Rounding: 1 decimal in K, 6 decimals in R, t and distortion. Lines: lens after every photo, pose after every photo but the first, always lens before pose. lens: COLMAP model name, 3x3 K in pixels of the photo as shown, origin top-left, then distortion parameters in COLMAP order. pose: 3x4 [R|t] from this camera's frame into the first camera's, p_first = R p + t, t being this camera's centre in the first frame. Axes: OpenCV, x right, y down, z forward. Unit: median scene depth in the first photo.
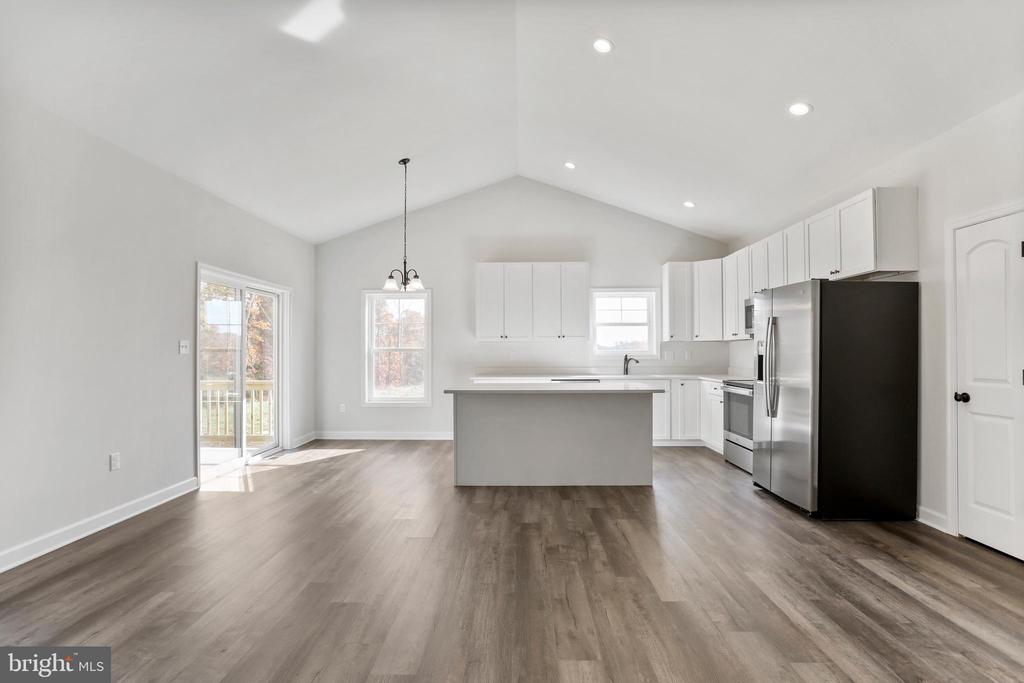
lens RADIAL K [[502.2, 0, 513.9], [0, 502.2, 341.4], [0, 0, 1]] dist [-0.014431, 0.002807]
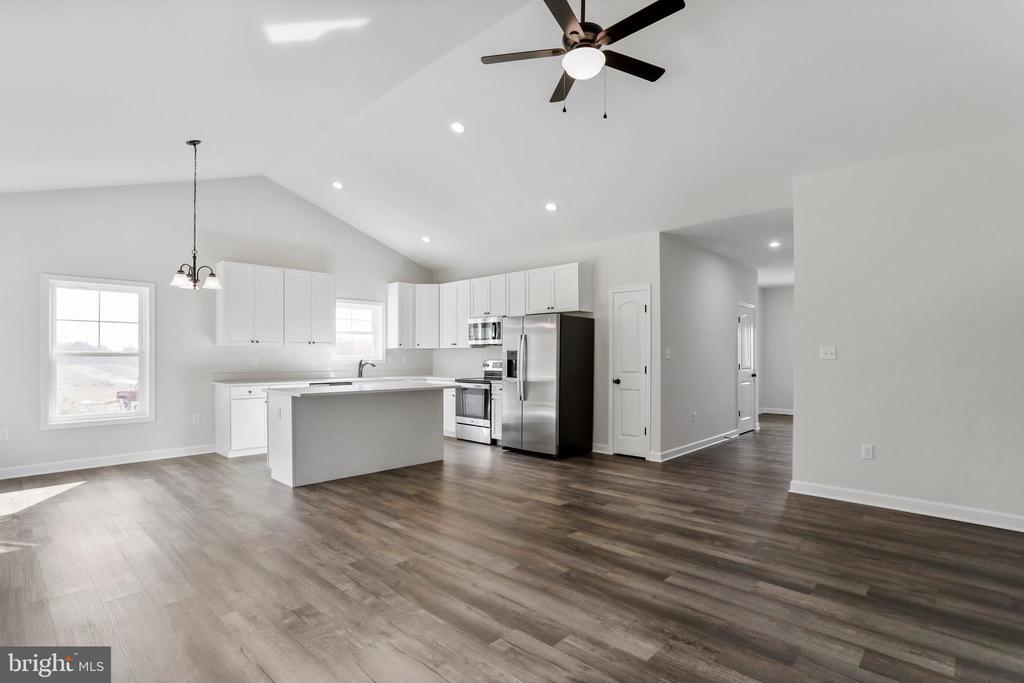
lens RADIAL K [[502.2, 0, 504.9], [0, 502.2, 348.0], [0, 0, 1]] dist [-0.014431, 0.002807]
pose [[0.693256, 0.014485, 0.720546, -0.477873], [-0.016252, 0.999858, -0.004463, -0.000088], [-0.720508, -0.008616, 0.693393, -0.016374]]
